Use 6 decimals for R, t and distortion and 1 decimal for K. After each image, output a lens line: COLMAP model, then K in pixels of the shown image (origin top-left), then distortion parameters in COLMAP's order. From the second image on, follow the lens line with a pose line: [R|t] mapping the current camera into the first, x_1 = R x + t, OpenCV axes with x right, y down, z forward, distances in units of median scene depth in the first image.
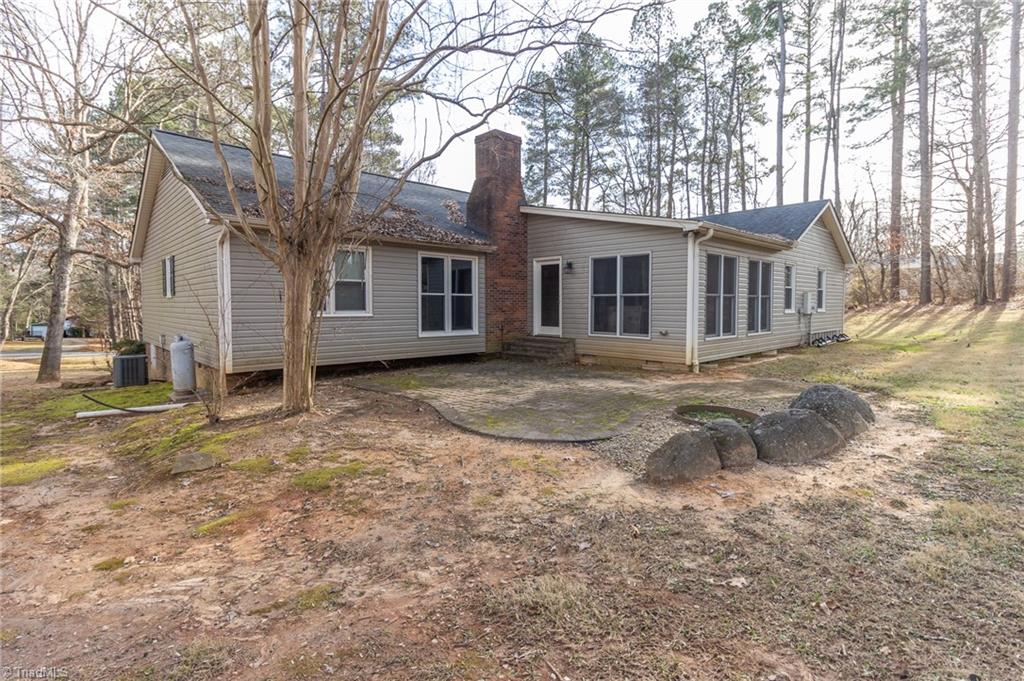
lens RADIAL K [[490.9, 0, 513.4], [0, 490.9, 328.1], [0, 0, 1]] dist [-0.001552, 0.000251]
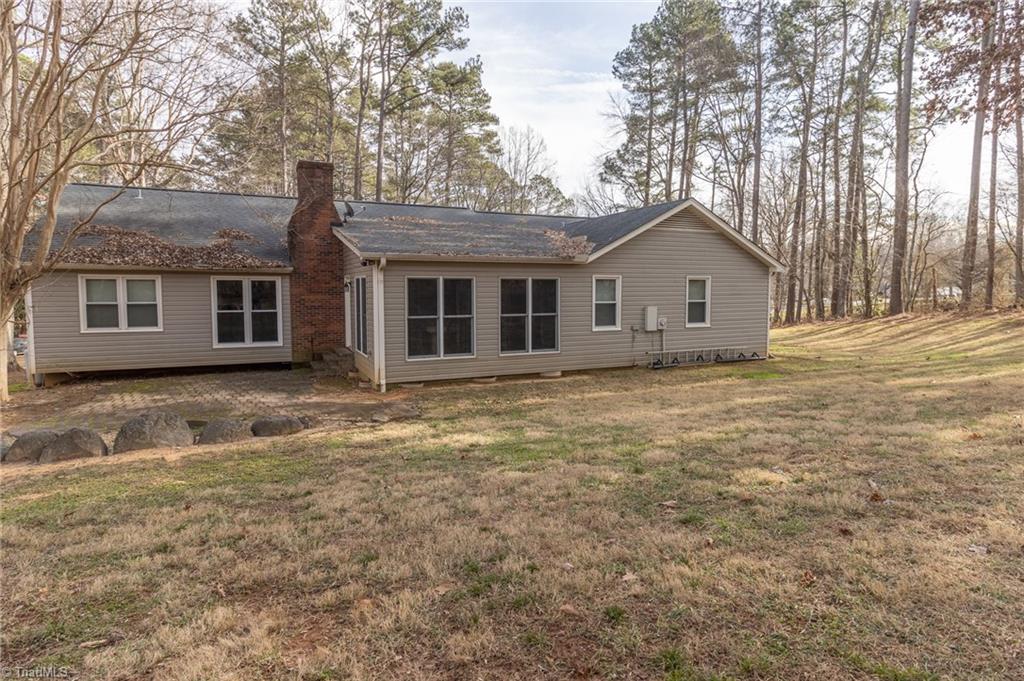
lens RADIAL K [[556.8, 0, 511.9], [0, 556.8, 325.4], [0, 0, 1]] dist [-0.000318, -0.000096]
pose [[0.951103, 0.019983, -0.308227, 0.853671], [-0.014837, 0.999709, 0.019031, -0.068458], [0.308517, -0.013527, 0.951123, -0.052755]]
